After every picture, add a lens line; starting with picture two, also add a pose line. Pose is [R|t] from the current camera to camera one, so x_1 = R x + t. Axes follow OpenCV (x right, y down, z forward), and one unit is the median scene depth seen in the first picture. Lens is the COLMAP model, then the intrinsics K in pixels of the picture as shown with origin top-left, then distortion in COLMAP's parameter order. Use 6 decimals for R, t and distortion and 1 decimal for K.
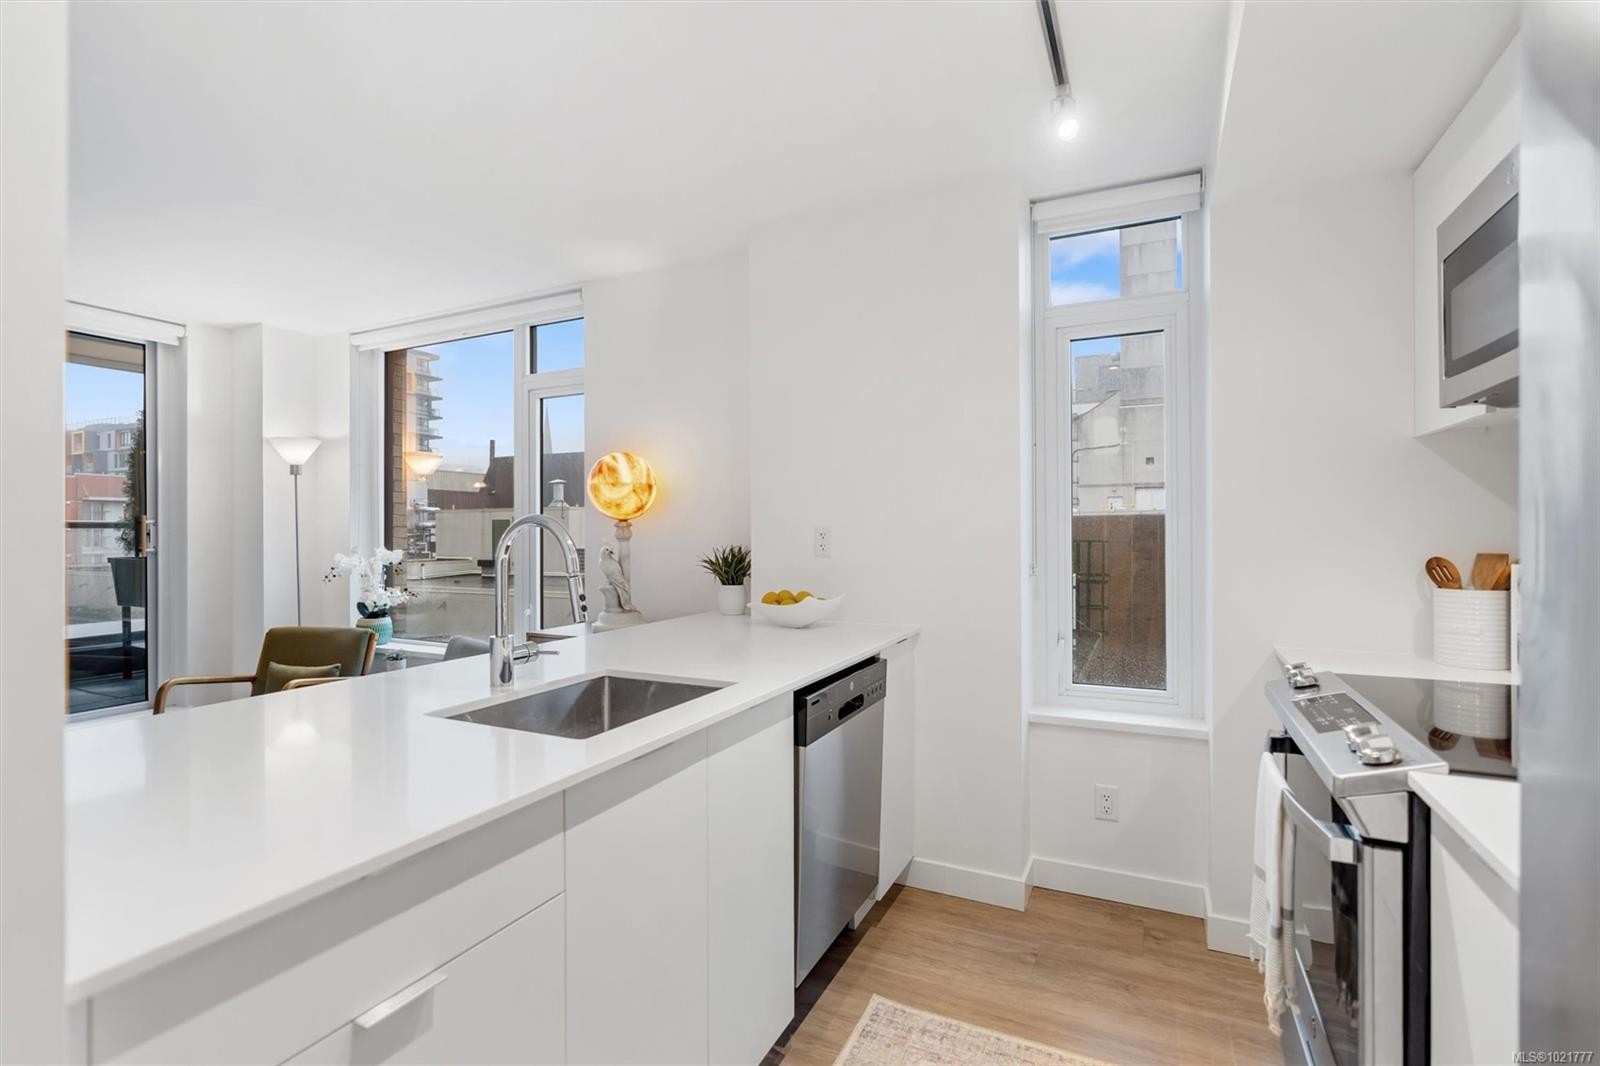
lens RADIAL K [[731.2, 0, 801.7], [0, 731.2, 536.2], [0, 0, 1]] dist [-0.008006, 0.001654]
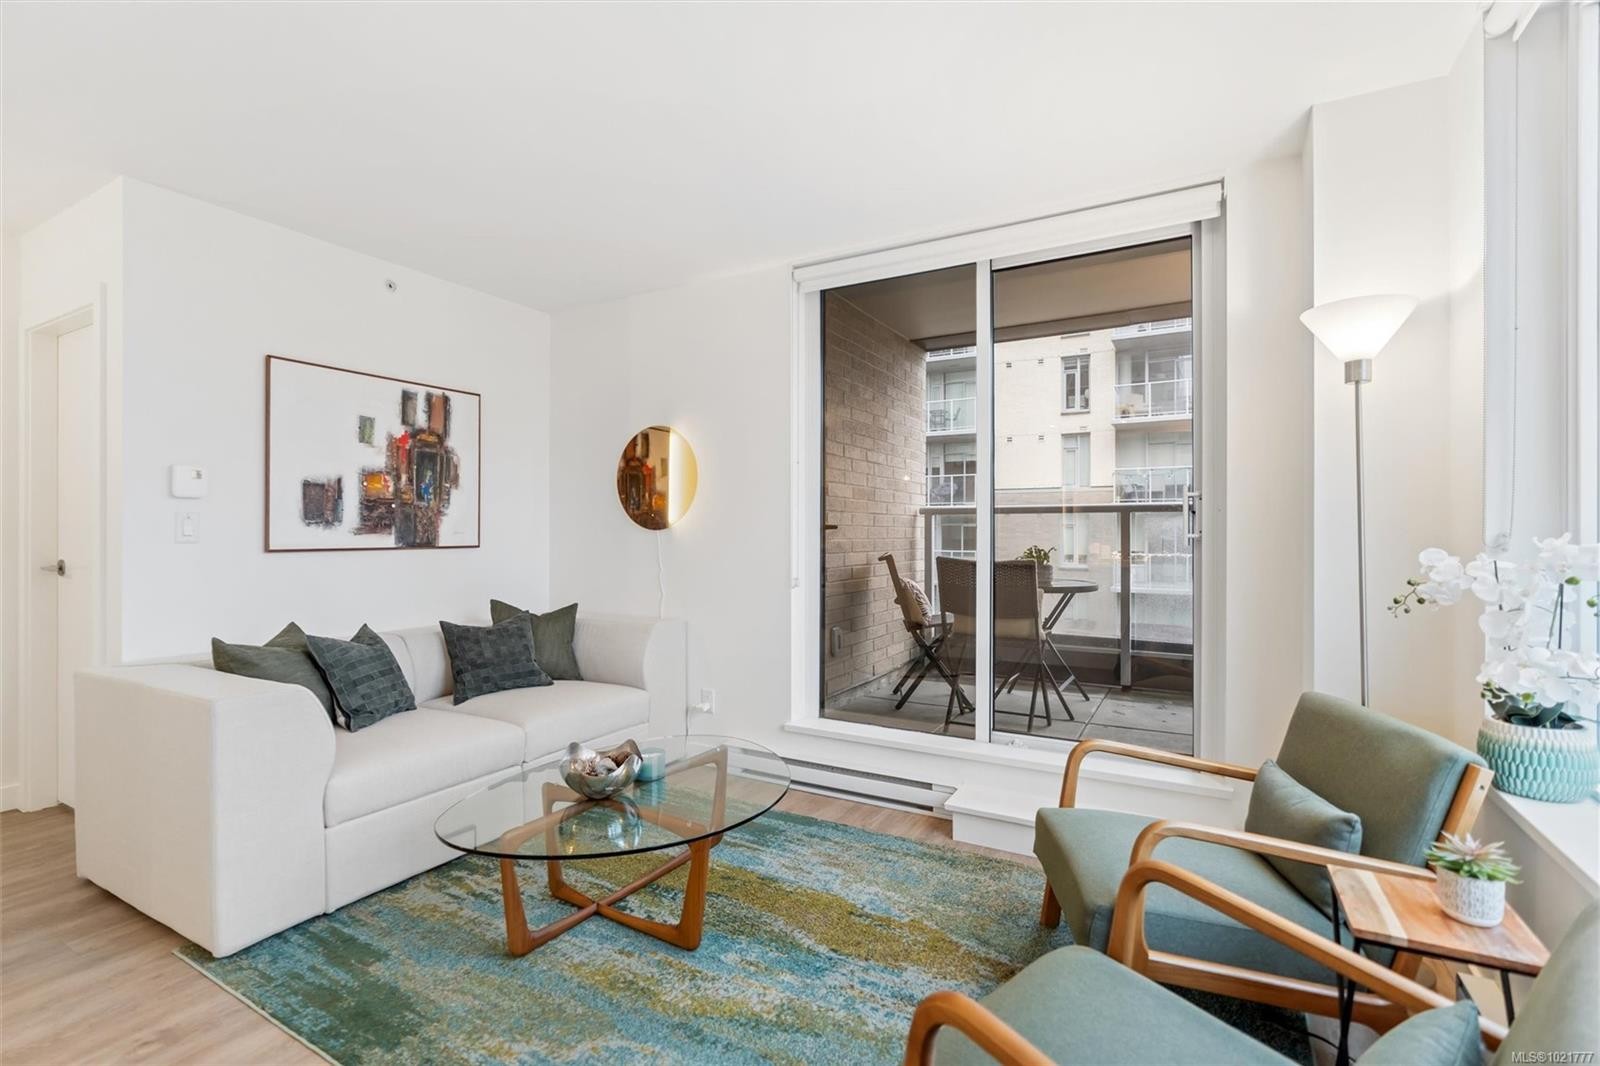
lens RADIAL K [[731.2, 0, 799.5], [0, 731.2, 523.4], [0, 0, 1]] dist [-0.008006, 0.001654]
pose [[-0.070187, -0.006442, -0.997513, -0.201828], [0.002394, 0.999975, -0.006626, 0.009548], [0.997531, -0.002853, -0.070170, 0.675457]]
